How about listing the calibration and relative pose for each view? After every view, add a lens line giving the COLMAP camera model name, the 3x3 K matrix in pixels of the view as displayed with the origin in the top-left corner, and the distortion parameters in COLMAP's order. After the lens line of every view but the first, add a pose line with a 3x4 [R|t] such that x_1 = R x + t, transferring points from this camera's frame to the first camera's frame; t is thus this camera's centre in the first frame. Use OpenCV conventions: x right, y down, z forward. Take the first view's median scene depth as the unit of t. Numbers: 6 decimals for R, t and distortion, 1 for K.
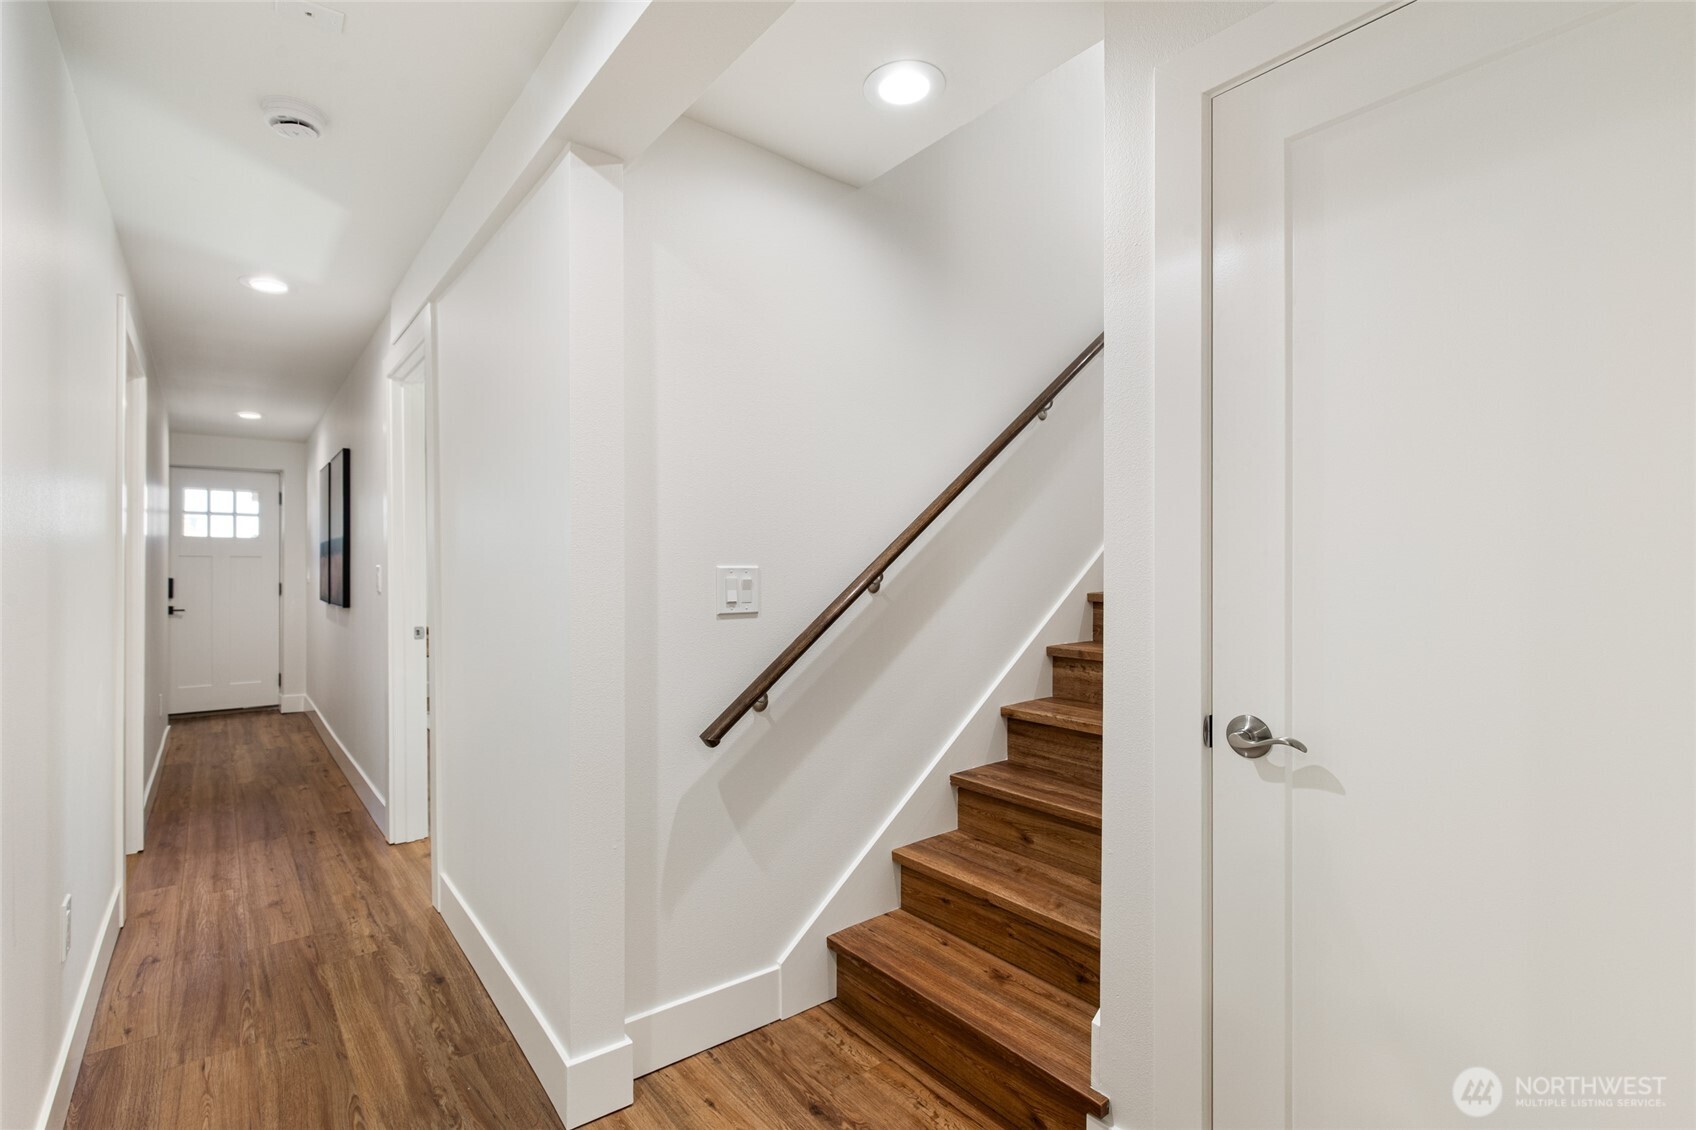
lens RADIAL K [[771.6, 0, 839.7], [0, 771.6, 566.0], [0, 0, 1]] dist [0.005044, 0.000681]
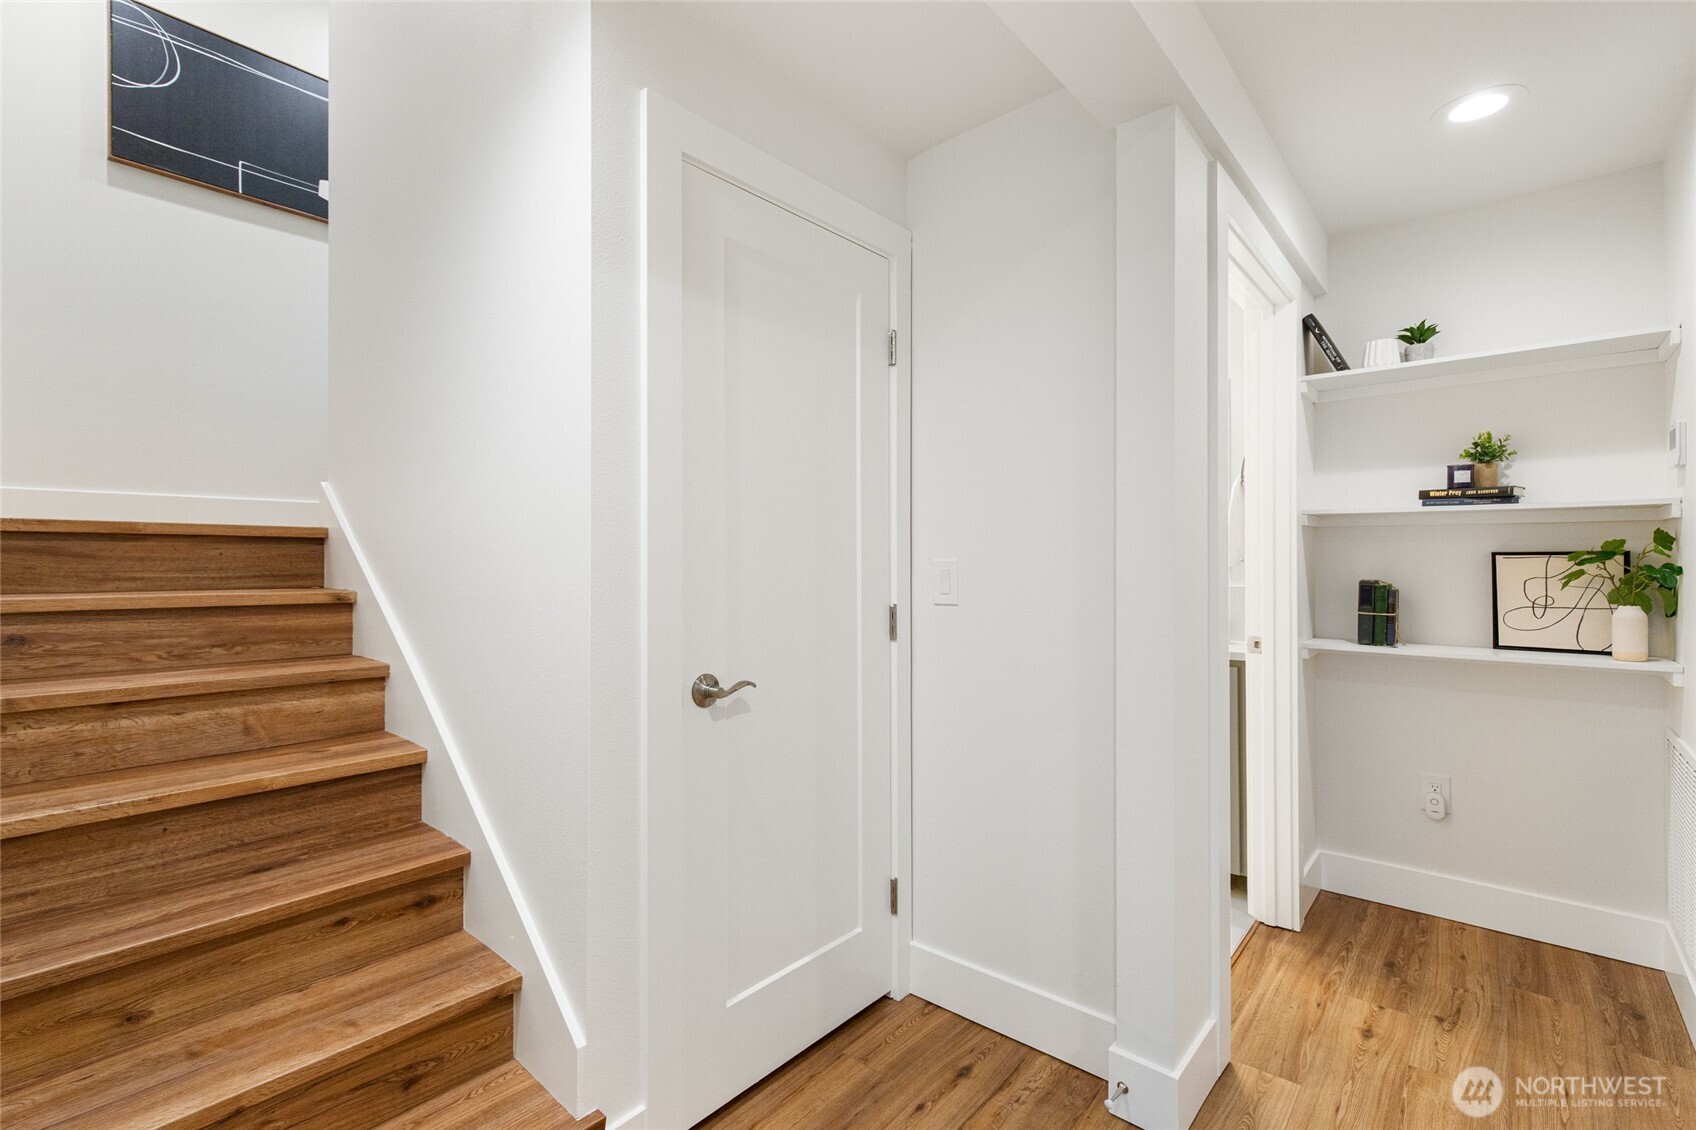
lens RADIAL K [[771.6, 0, 839.6], [0, 771.6, 566.9], [0, 0, 1]] dist [0.005044, 0.000681]
pose [[-0.178692, -0.001902, 0.983903, -0.438480], [-0.004803, 0.999988, 0.001061, 0.010853], [-0.983893, -0.004536, -0.178699, 0.595996]]
